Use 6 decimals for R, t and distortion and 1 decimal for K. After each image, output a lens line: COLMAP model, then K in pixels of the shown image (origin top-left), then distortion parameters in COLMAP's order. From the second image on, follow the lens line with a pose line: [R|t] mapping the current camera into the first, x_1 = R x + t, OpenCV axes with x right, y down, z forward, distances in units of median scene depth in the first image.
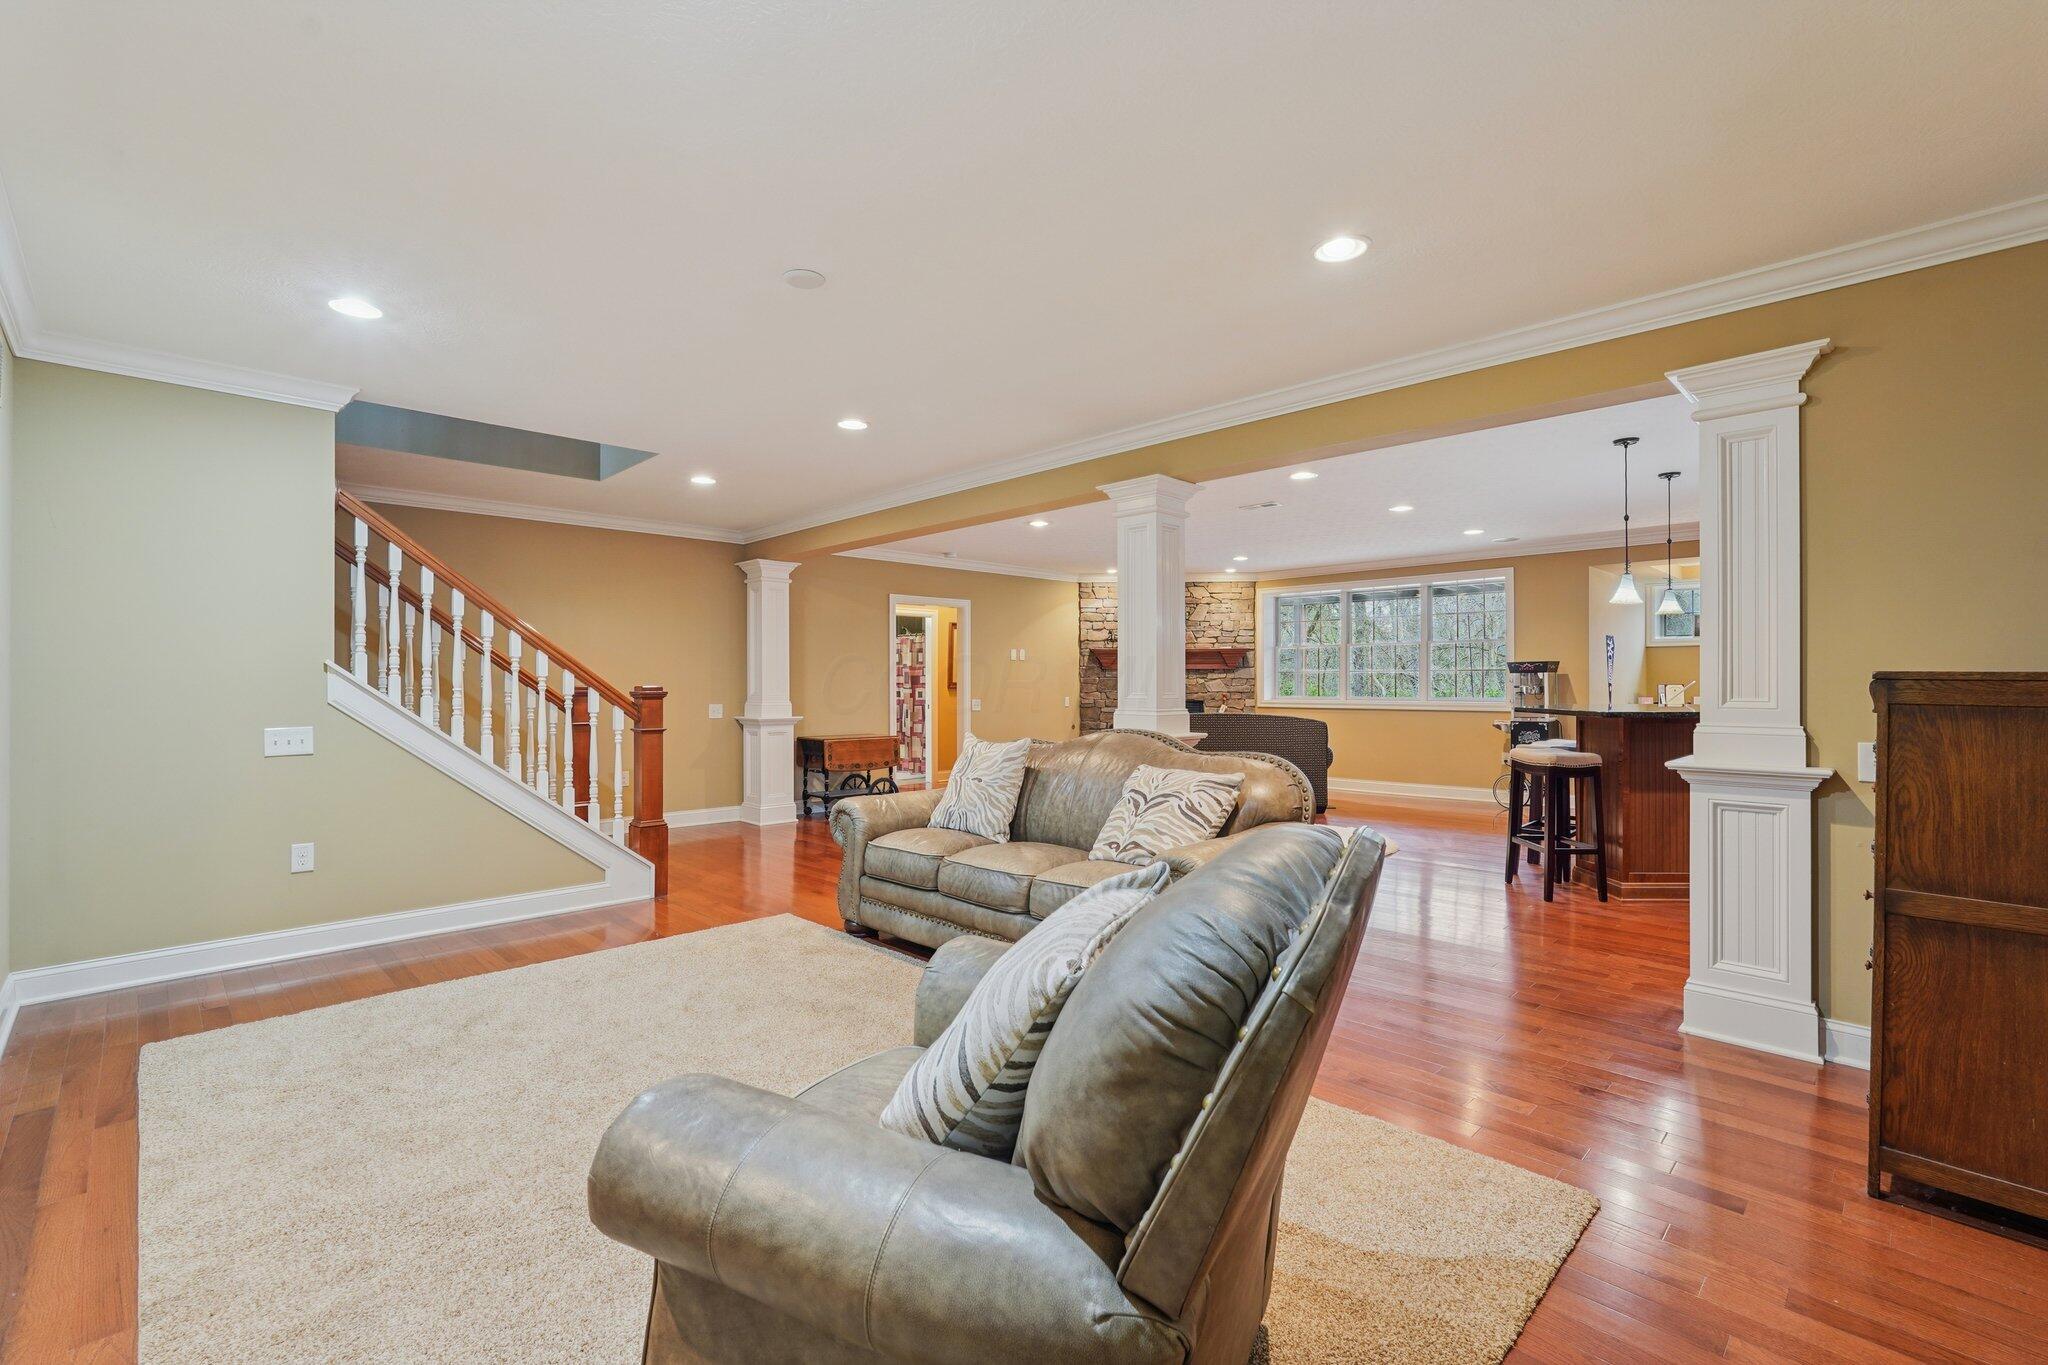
lens RADIAL K [[900.7, 0, 1002.0], [0, 900.7, 681.2], [0, 0, 1]] dist [0.000005, 0.000043]
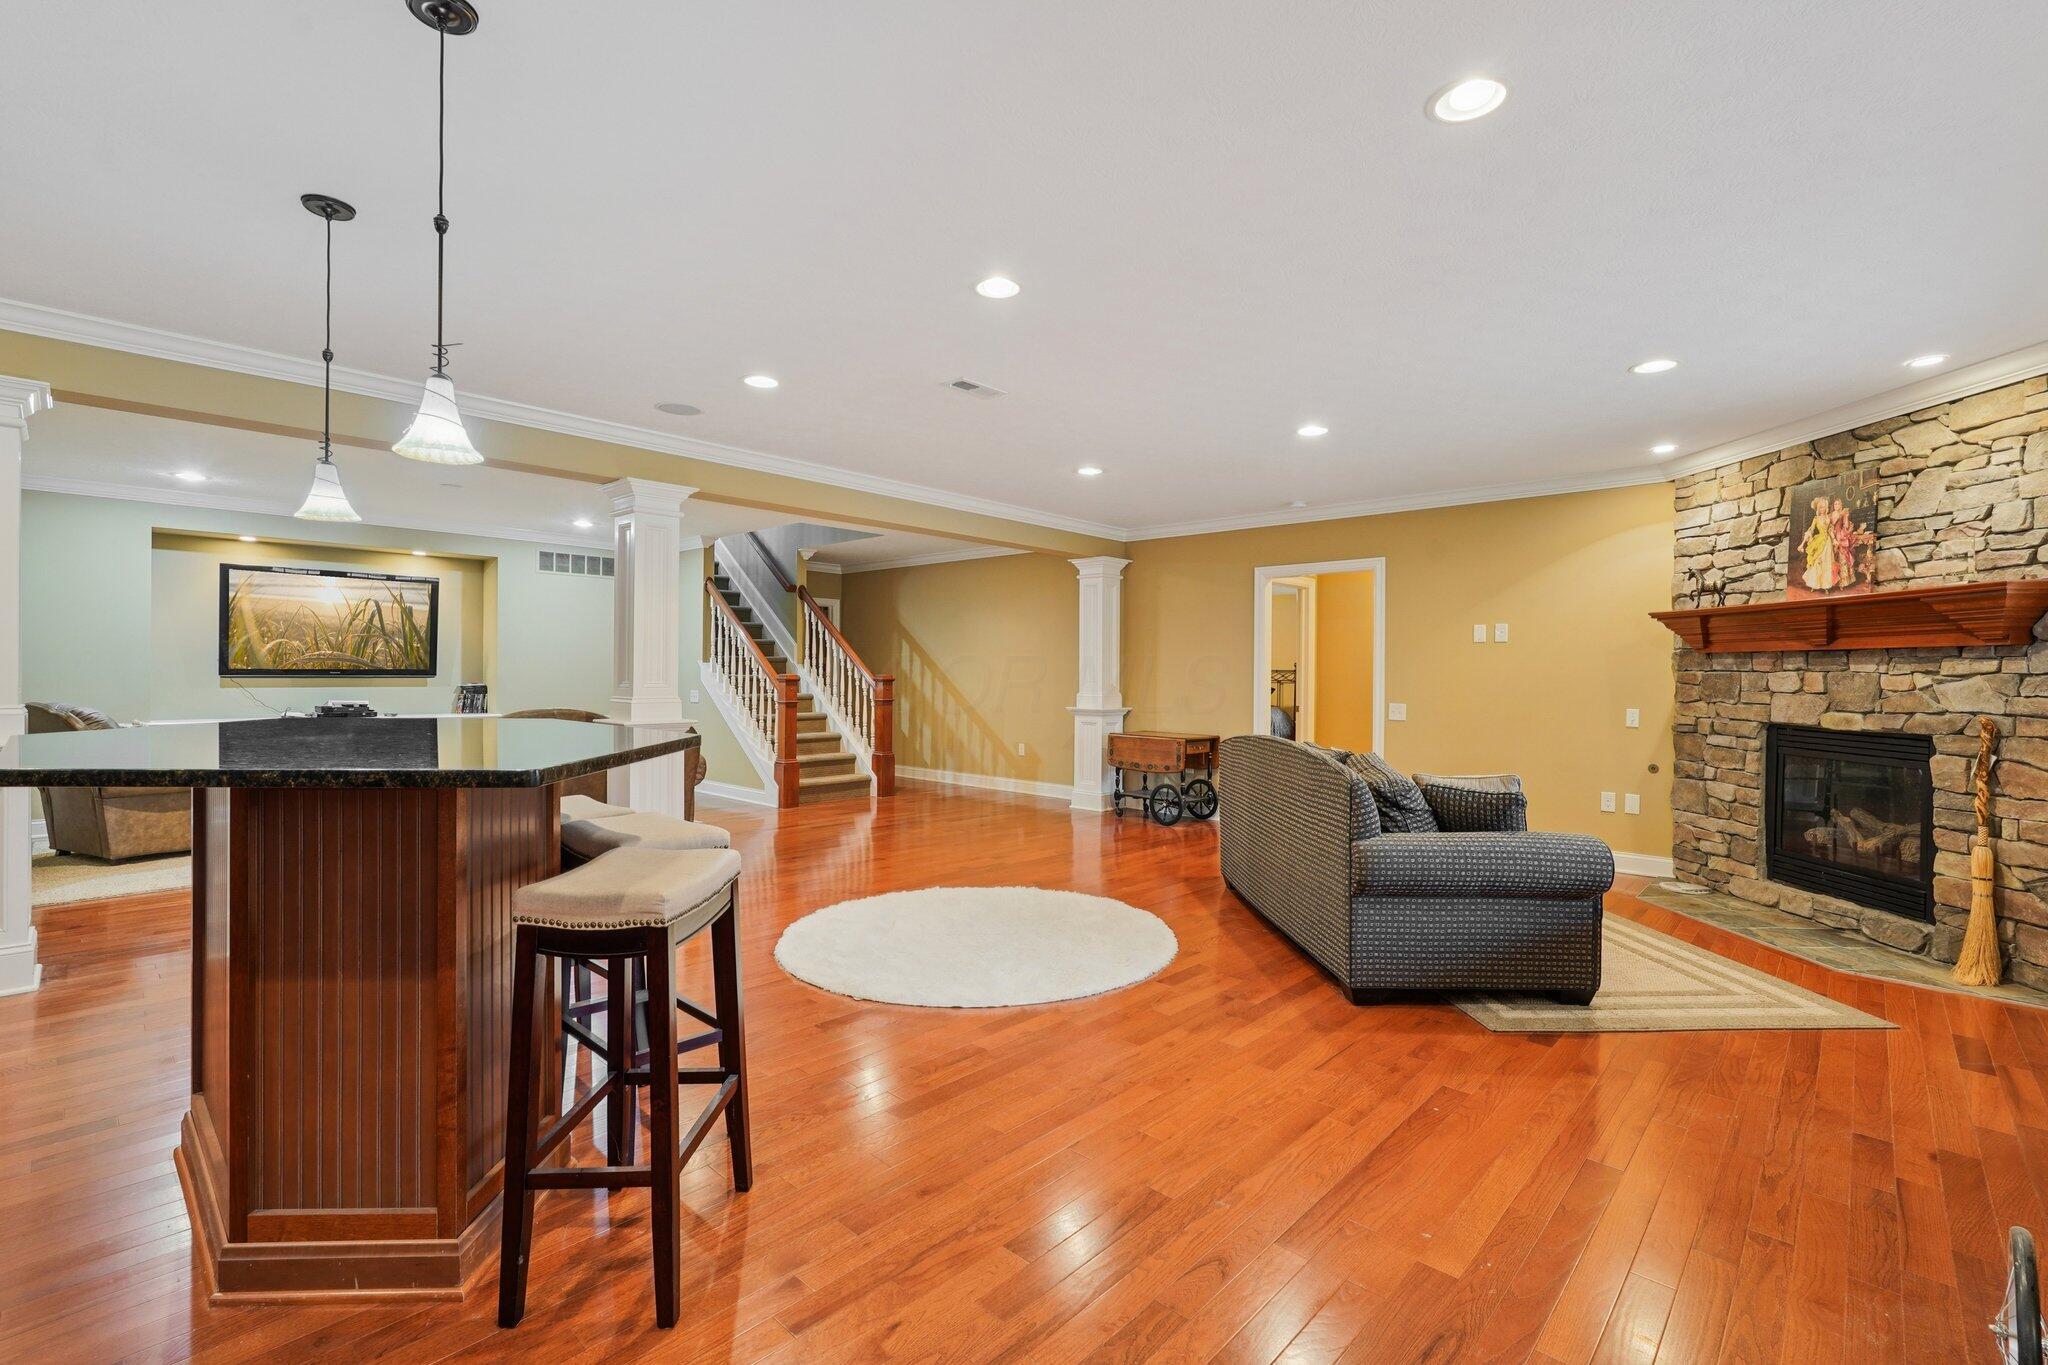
lens RADIAL K [[900.7, 0, 1002.0], [0, 900.7, 681.2], [0, 0, 1]] dist [0.000005, 0.000043]
pose [[0.046969, 0.009882, -0.998847, 1.434756], [-0.008194, 0.999921, 0.009508, -0.000876], [0.998863, 0.007738, 0.047047, 1.540703]]
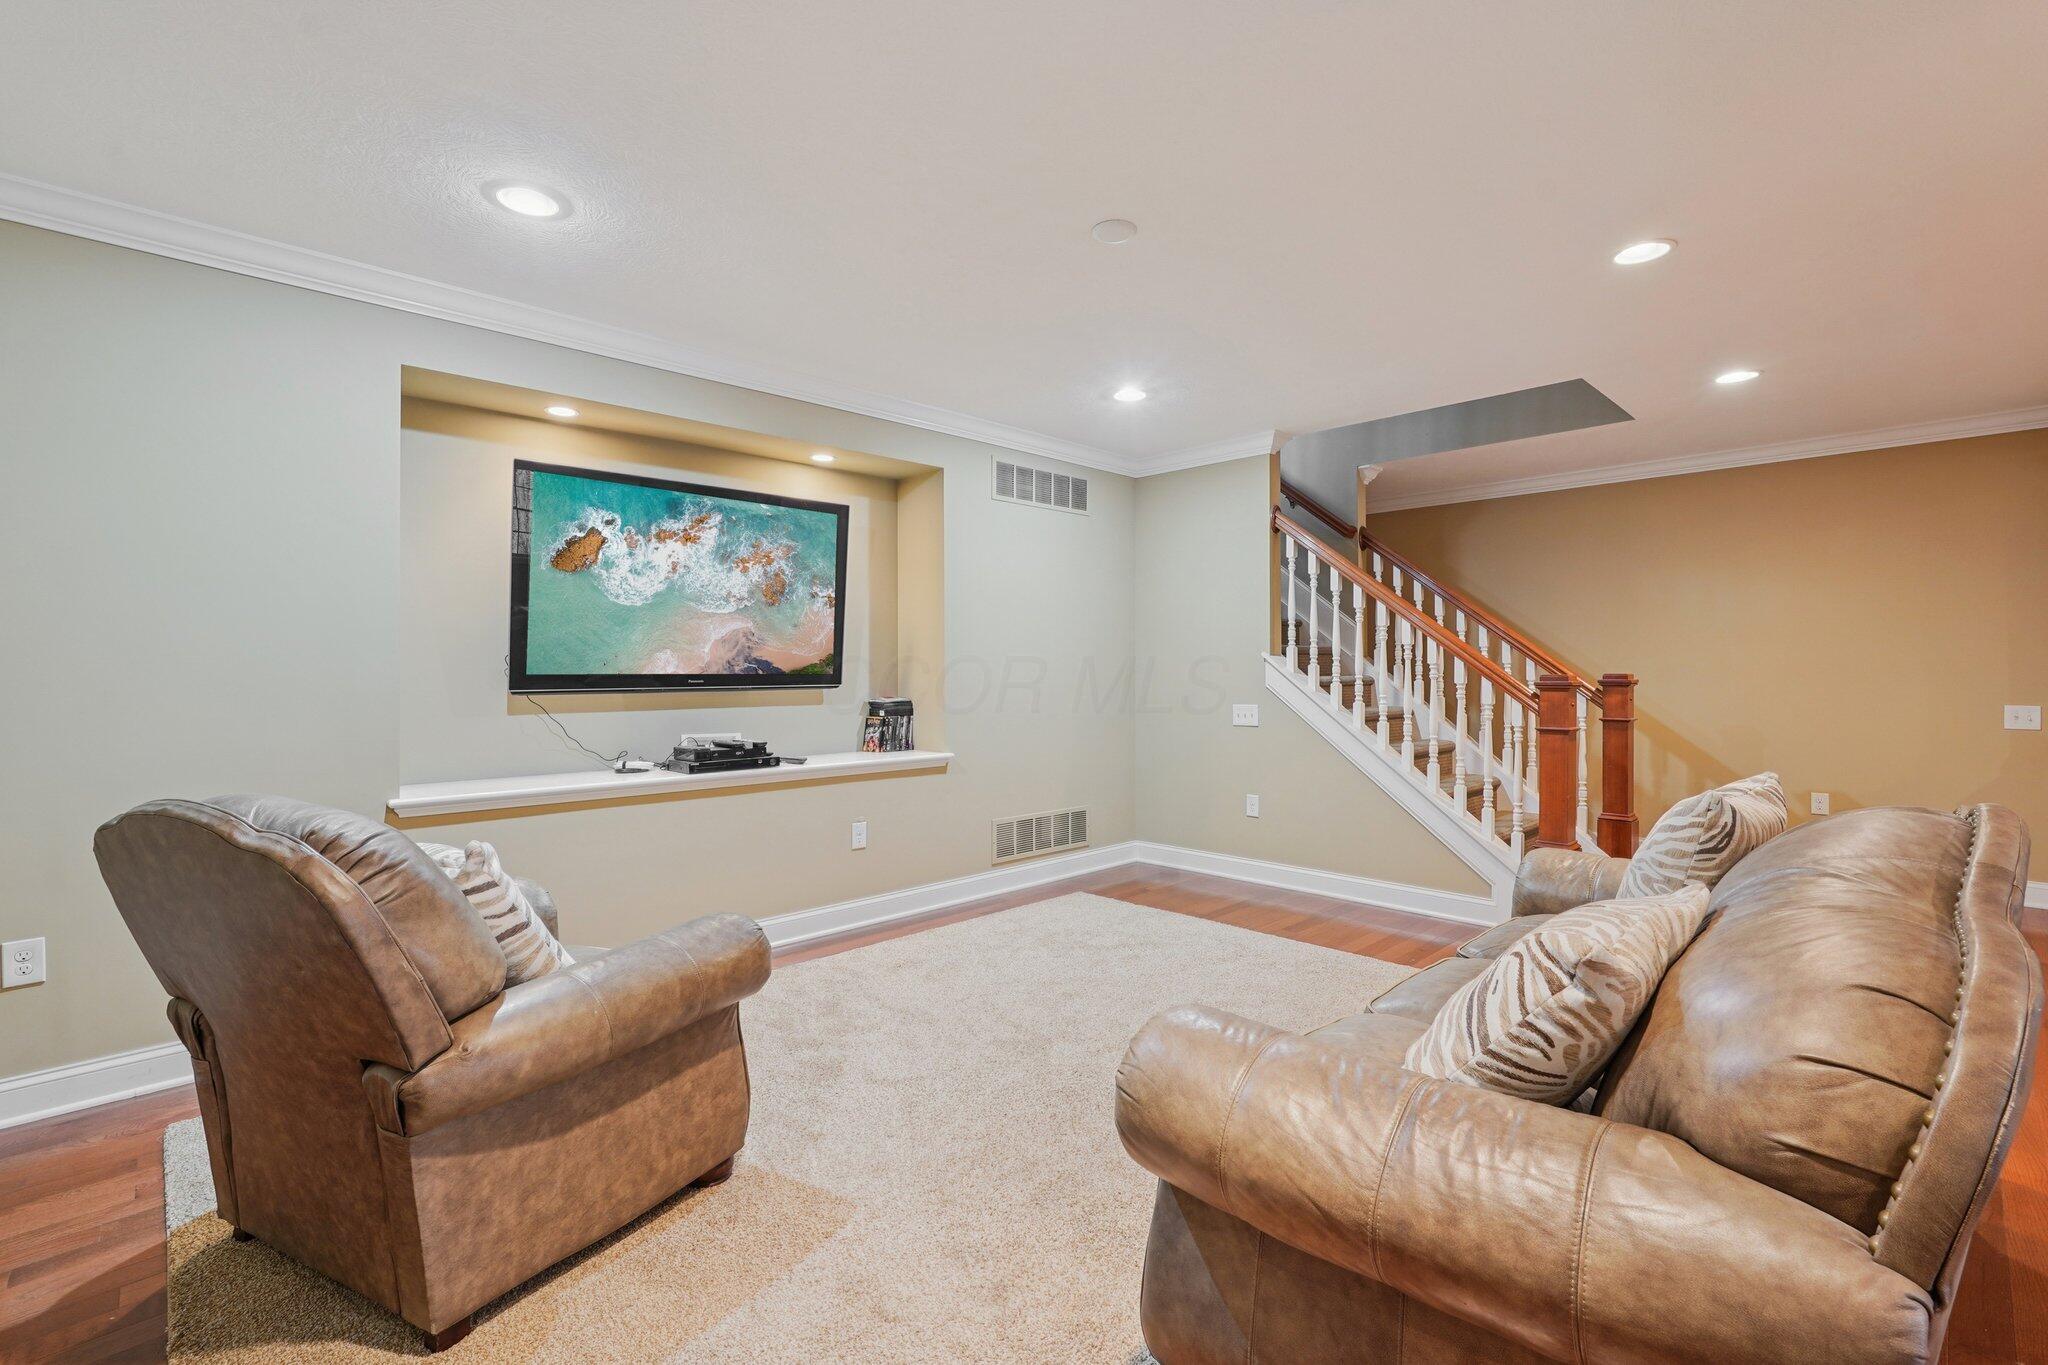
lens RADIAL K [[907.8, 0, 1027.5], [0, 907.8, 672.2], [0, 0, 1]] dist [0.000359, 0.000069]
pose [[0.017007, 0.001536, -0.999854, 0.357896], [0.002778, 0.999995, 0.001583, 0.000440], [0.999852, -0.002805, 0.017003, 0.457754]]
